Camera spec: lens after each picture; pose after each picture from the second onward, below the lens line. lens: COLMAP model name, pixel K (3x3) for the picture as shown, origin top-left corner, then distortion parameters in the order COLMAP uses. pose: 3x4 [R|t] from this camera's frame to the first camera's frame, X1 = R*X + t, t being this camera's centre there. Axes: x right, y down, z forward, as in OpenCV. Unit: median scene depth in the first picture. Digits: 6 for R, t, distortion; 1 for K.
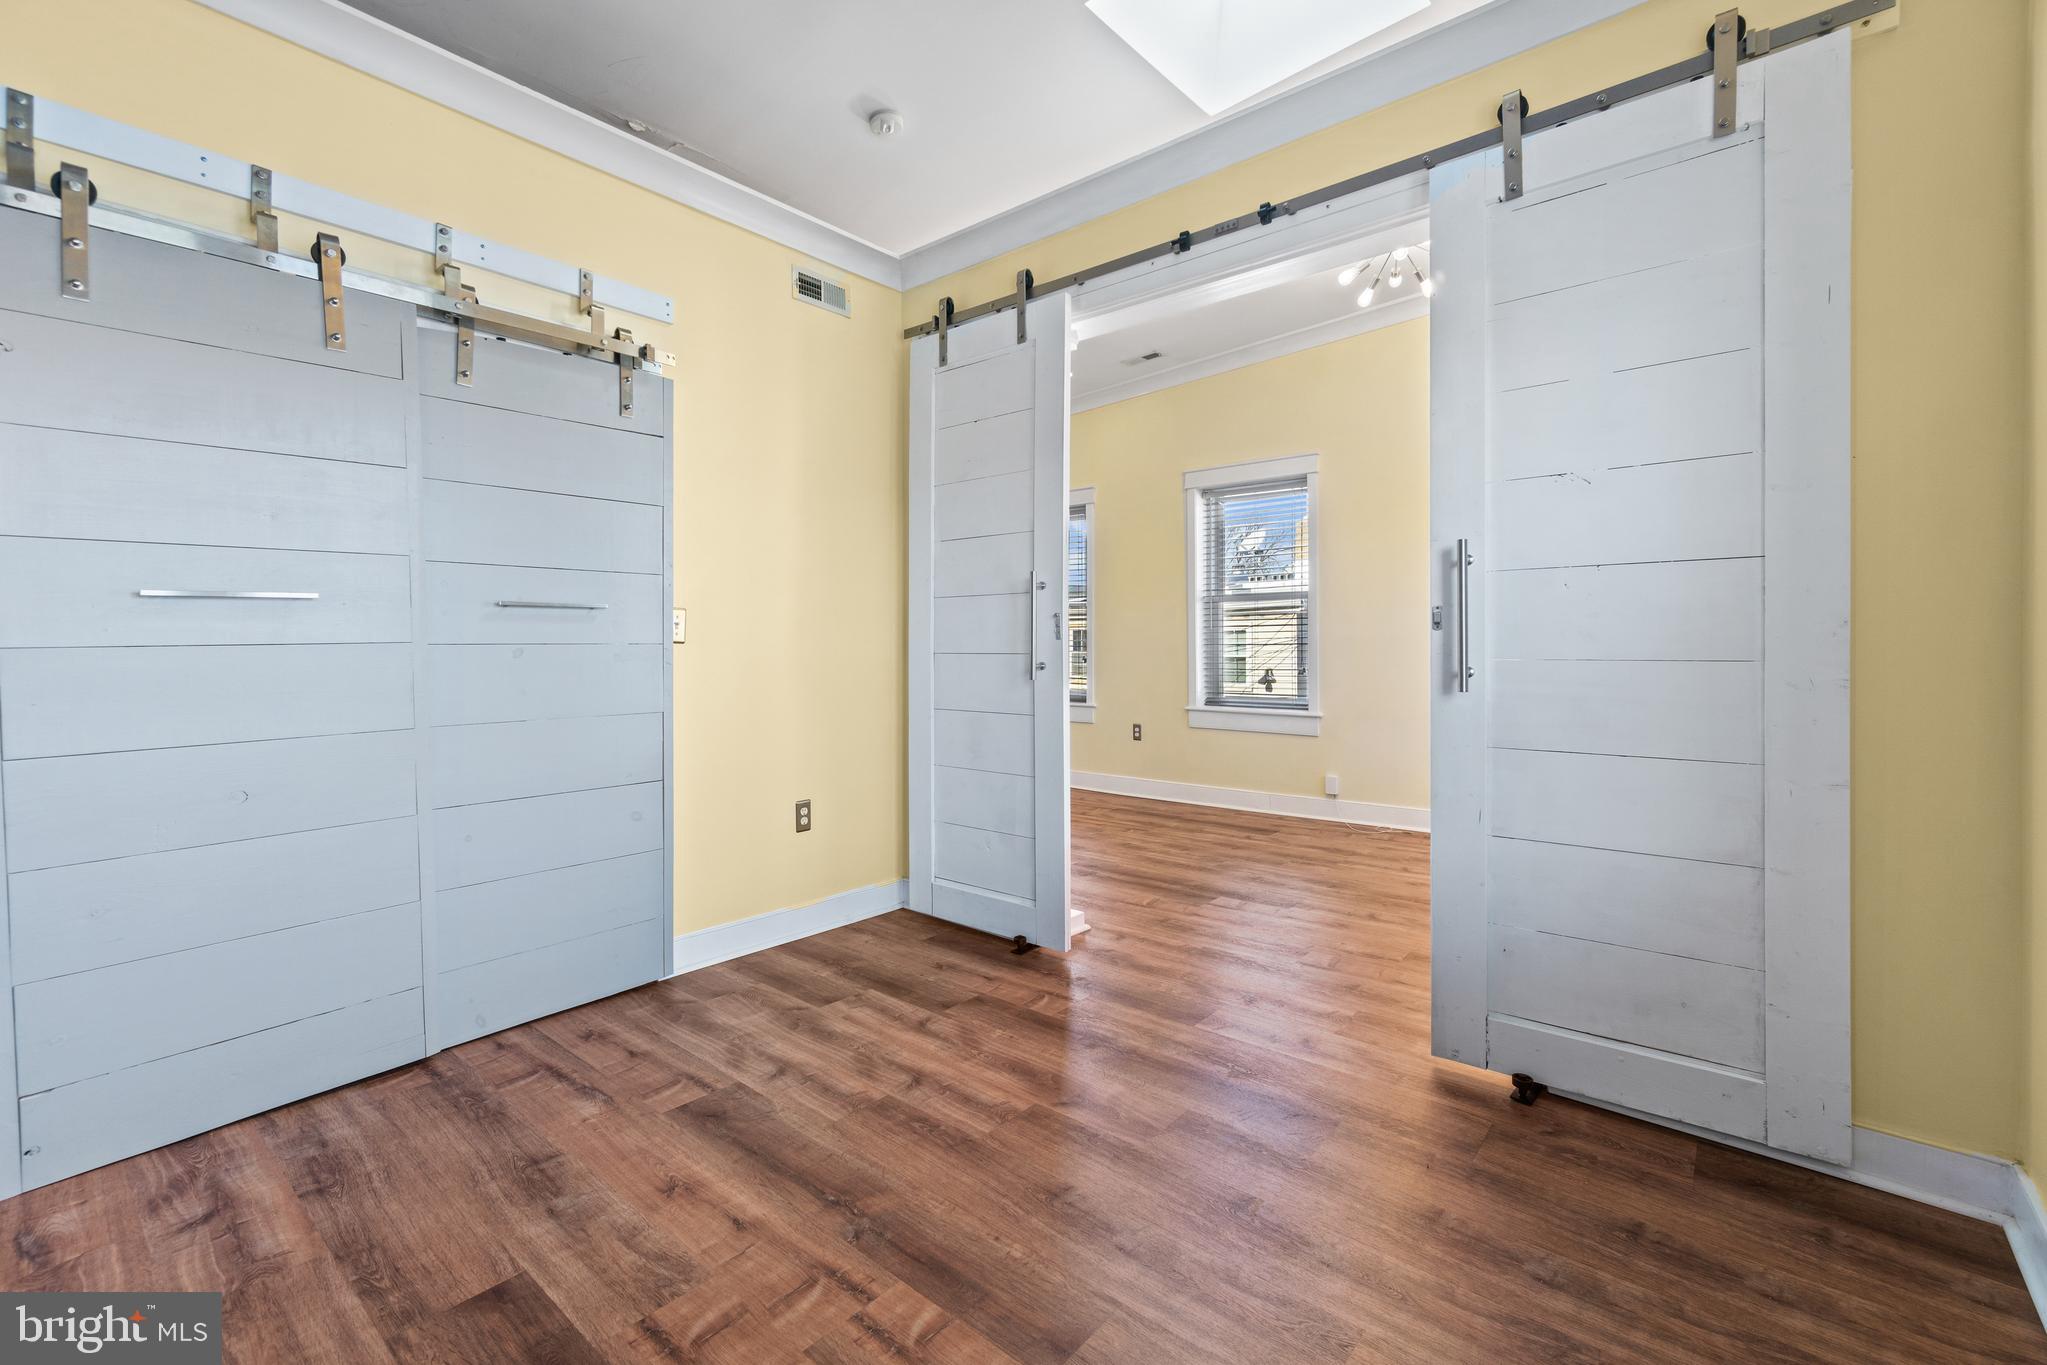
lens RADIAL K [[892.6, 0, 1010.4], [0, 892.6, 670.3], [0, 0, 1]] dist [-0.001061, 0.007915]
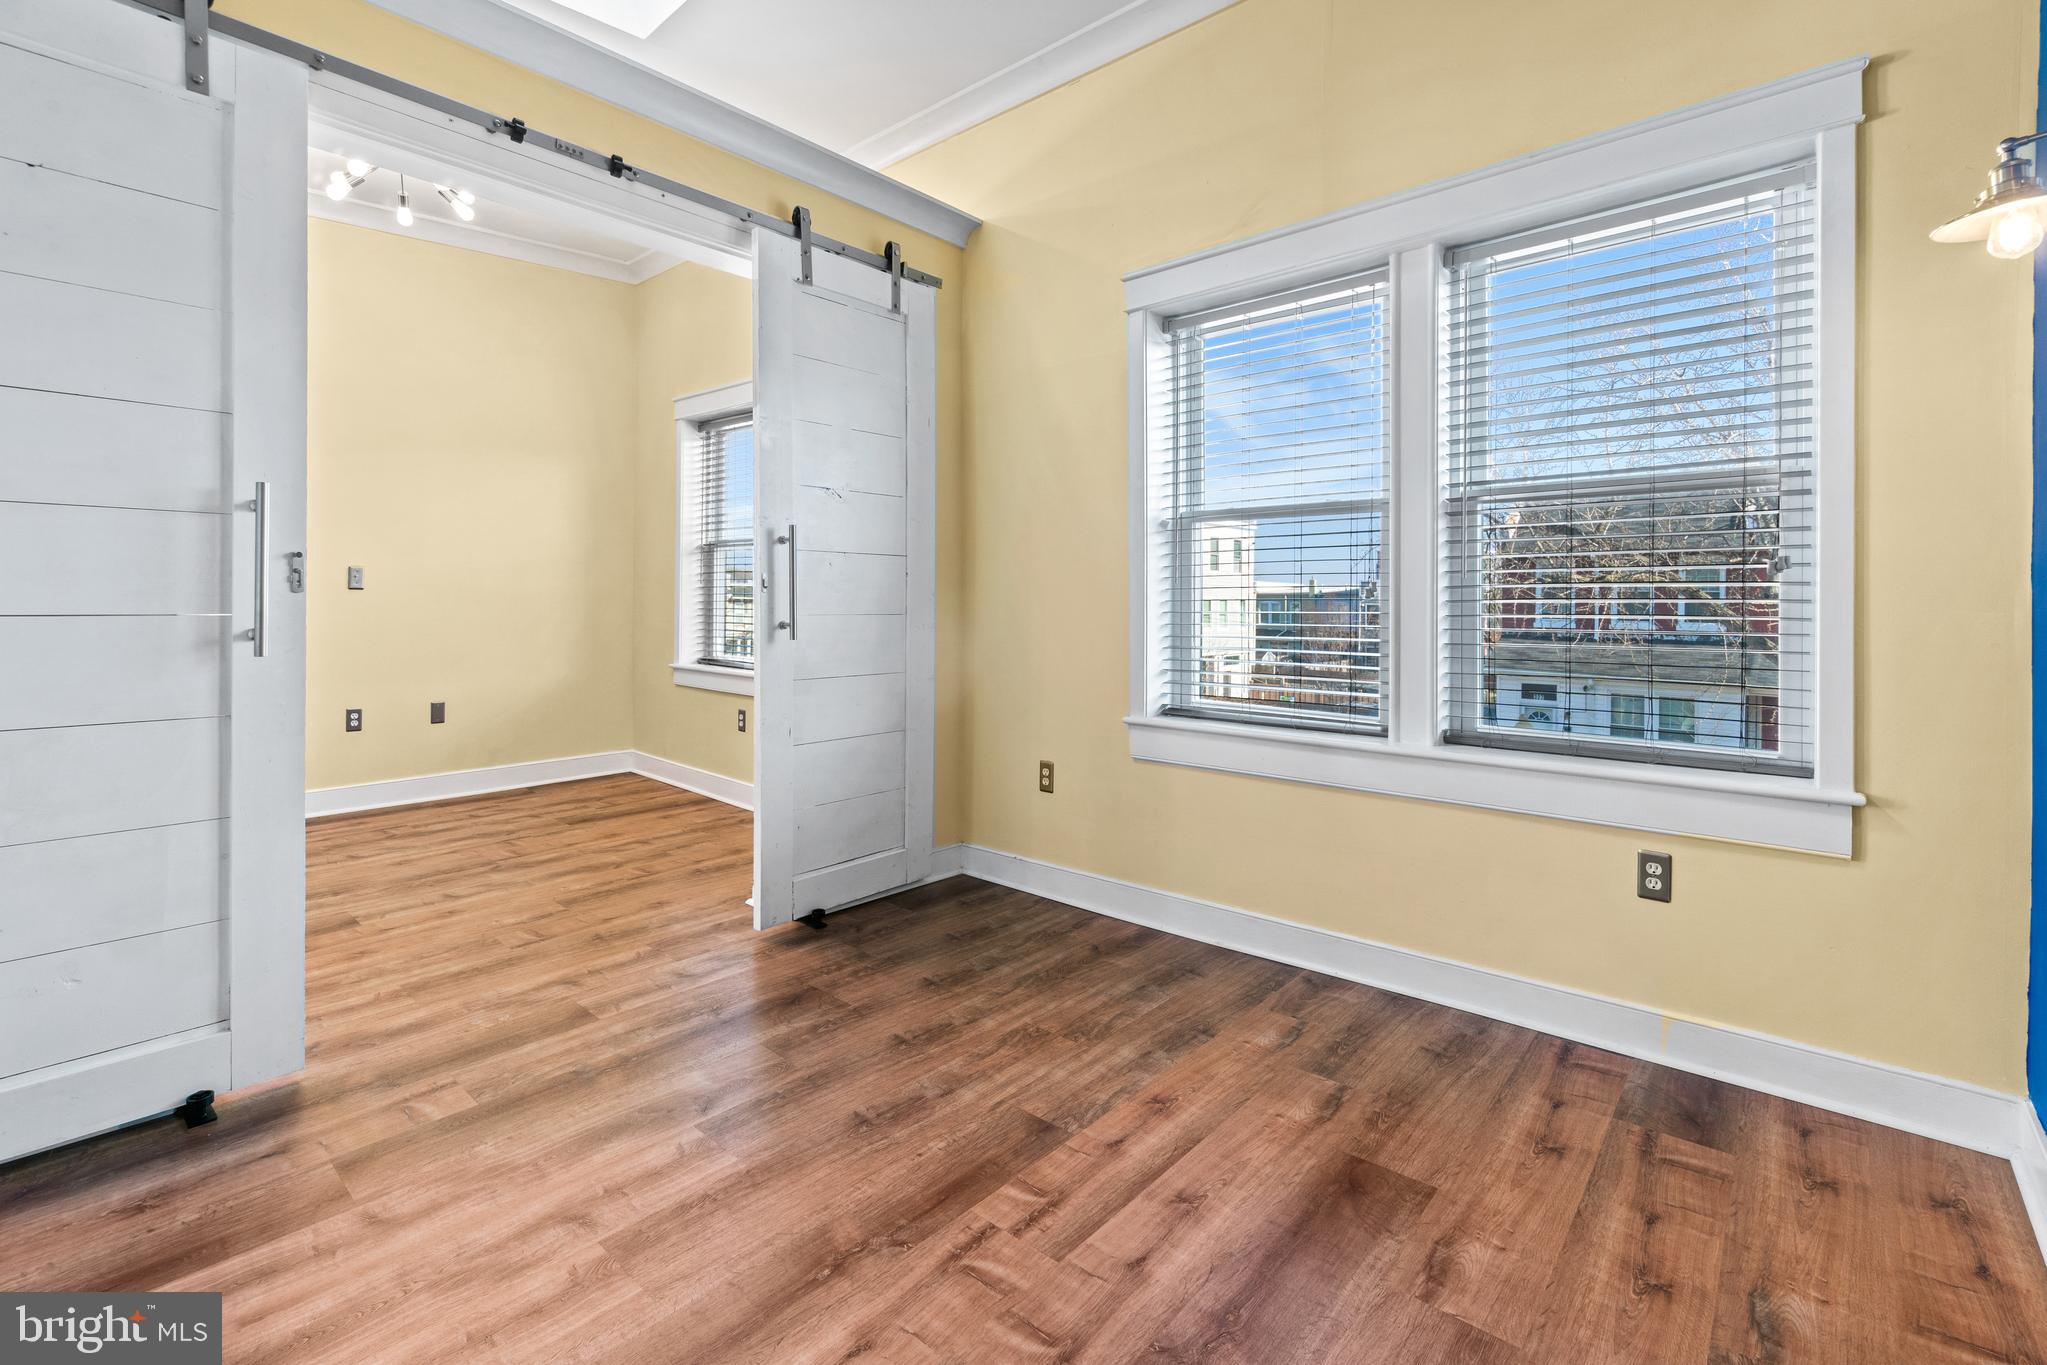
lens RADIAL K [[909.8, 0, 1013.6], [0, 909.8, 613.5], [0, 0, 1]] dist [-0.001856, 0.001376]
pose [[0.017001, -0.009624, 0.999809, -0.881349], [0.018802, 0.999780, 0.009304, -0.022302], [-0.999679, 0.018641, 0.017178, 0.679437]]
